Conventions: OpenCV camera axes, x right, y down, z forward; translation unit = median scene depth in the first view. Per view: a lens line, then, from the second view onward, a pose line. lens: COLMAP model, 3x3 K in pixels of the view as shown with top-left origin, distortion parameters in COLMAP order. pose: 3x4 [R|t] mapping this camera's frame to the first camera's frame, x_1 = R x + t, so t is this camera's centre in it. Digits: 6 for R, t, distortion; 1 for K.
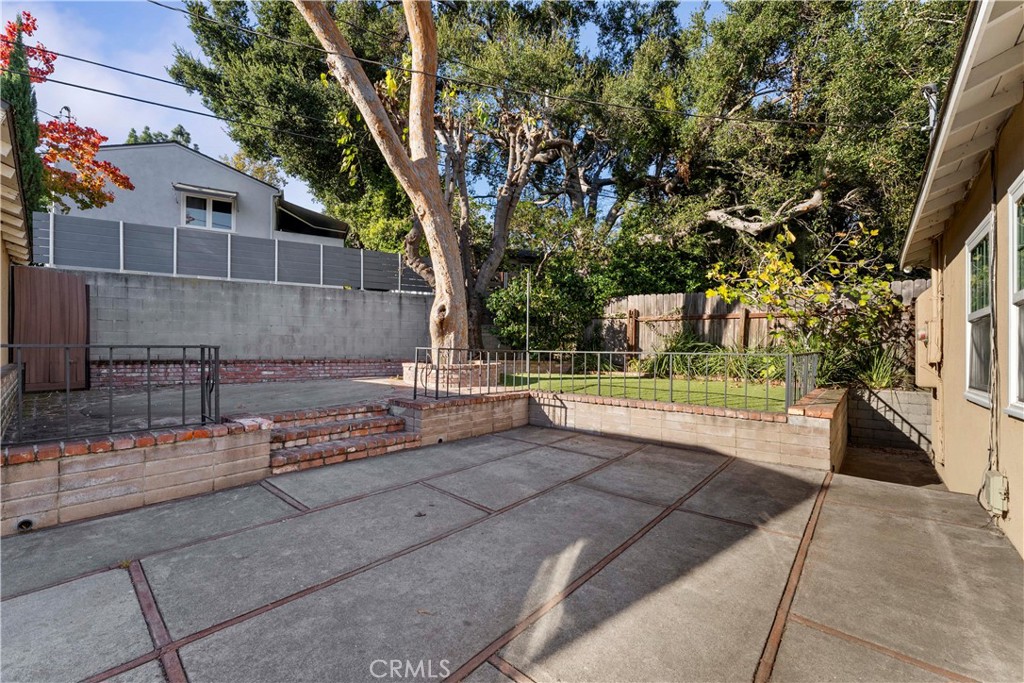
lens RADIAL K [[408.1, 0, 516.5], [0, 408.1, 347.7], [0, 0, 1]] dist [0.000267, 0.000082]
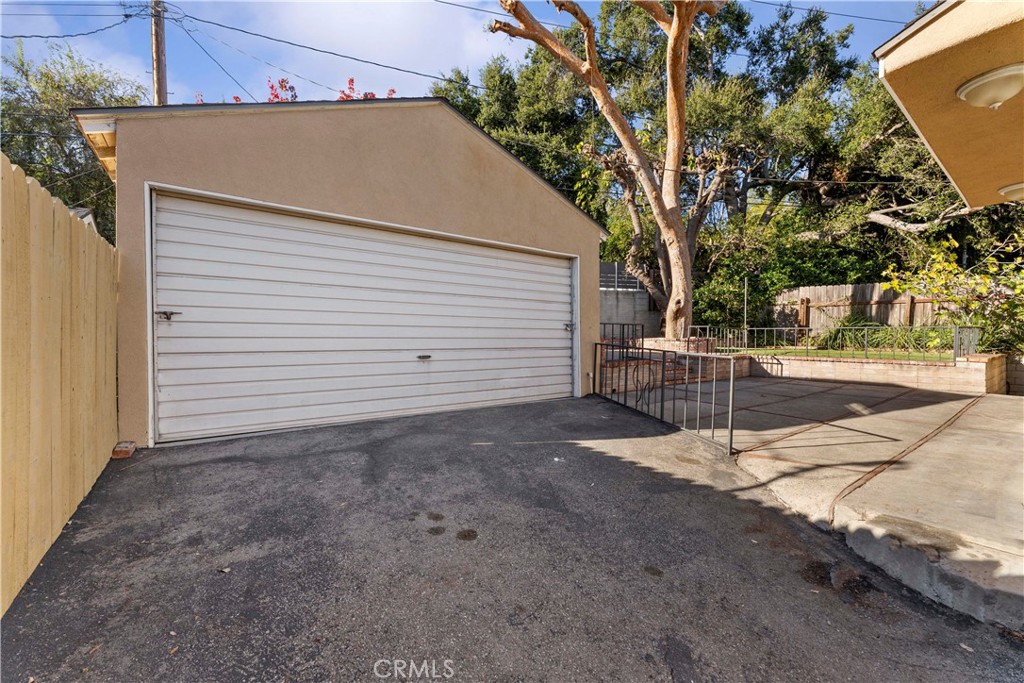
lens RADIAL K [[416.0, 0, 511.4], [0, 416.0, 337.2], [0, 0, 1]] dist [0.002390, 0.000395]
pose [[0.977703, -0.005737, -0.209912, -0.380106], [0.006774, 0.999968, 0.004222, 0.020690], [0.209881, -0.005550, 0.977711, -0.530454]]
